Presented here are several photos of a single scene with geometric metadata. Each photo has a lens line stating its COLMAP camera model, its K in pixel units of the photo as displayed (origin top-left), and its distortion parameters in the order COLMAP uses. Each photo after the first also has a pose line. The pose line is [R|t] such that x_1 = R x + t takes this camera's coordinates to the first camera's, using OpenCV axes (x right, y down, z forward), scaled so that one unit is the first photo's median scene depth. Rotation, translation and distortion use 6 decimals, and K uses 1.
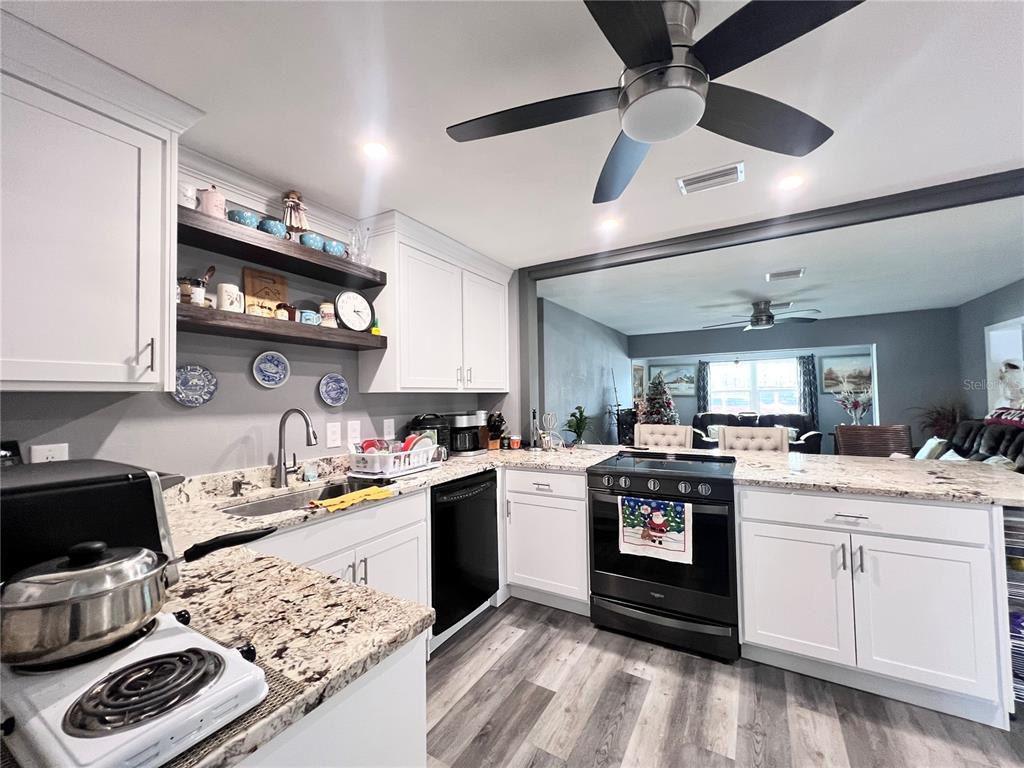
lens RADIAL K [[410.0, 0, 514.8], [0, 410.0, 383.9], [0, 0, 1]] dist [-0.003708, 0.001178]
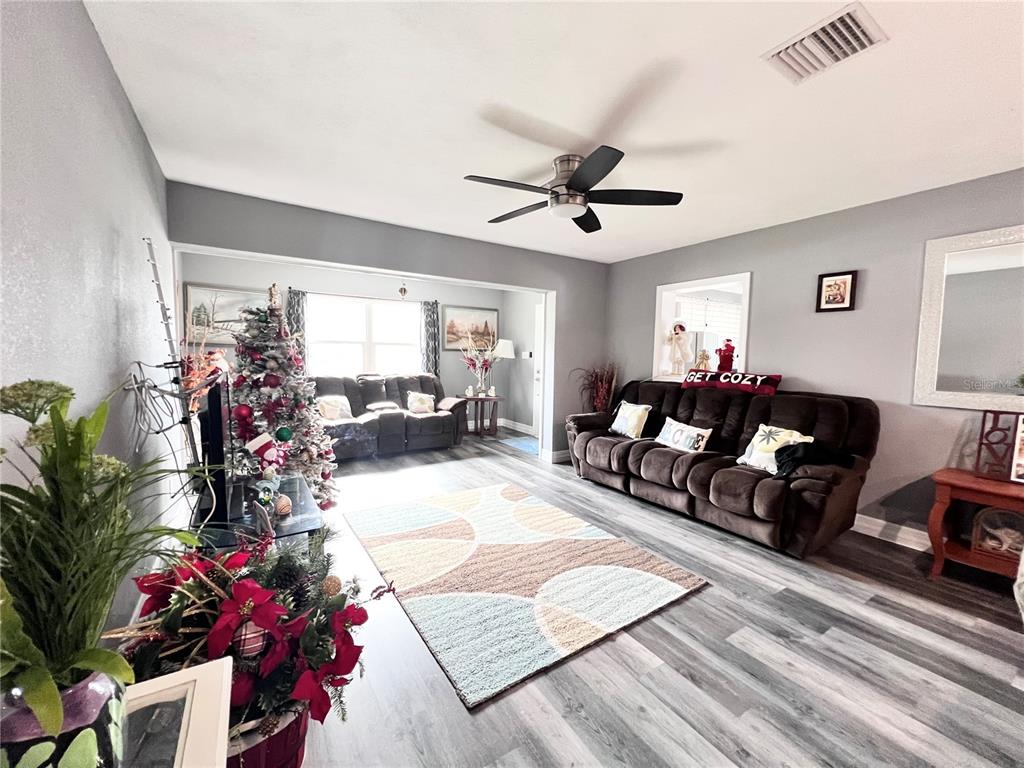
lens RADIAL K [[410.0, 0, 510.6], [0, 410.0, 382.7], [0, 0, 1]] dist [-0.003708, 0.001178]
pose [[0.453108, -0.036659, 0.890702, 0.255469], [-0.056466, 0.995968, 0.069716, 0.083062], [-0.889665, -0.081883, 0.449211, 1.766481]]
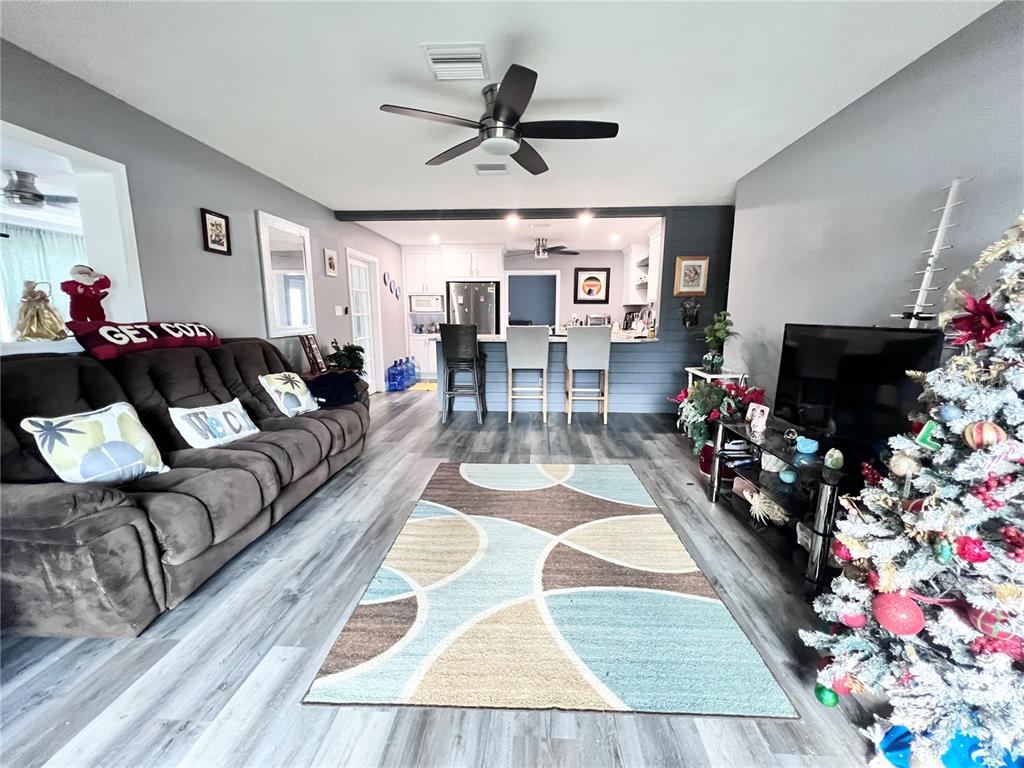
lens RADIAL K [[410.0, 0, 513.8], [0, 410.0, 384.9], [0, 0, 1]] dist [-0.003708, 0.001178]
pose [[-0.886450, 0.093400, -0.453301, 1.793337], [0.029767, 0.988904, 0.145546, 0.140451], [0.461865, 0.115526, -0.879394, 3.138171]]
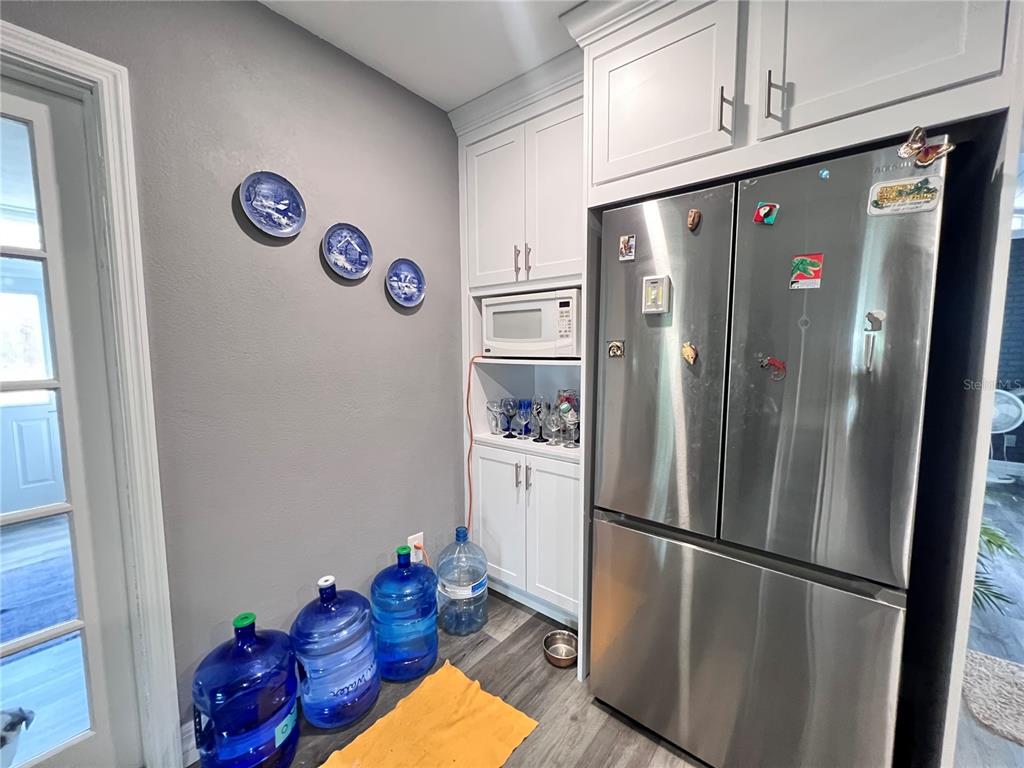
lens RADIAL K [[410.0, 0, 513.9], [0, 410.0, 385.5], [0, 0, 1]] dist [-0.003708, 0.001178]
pose [[-0.988751, 0.008481, 0.149327, 0.749994], [0.017542, 0.998076, 0.059467, 0.023105], [-0.148535, 0.061418, -0.986998, 0.617440]]
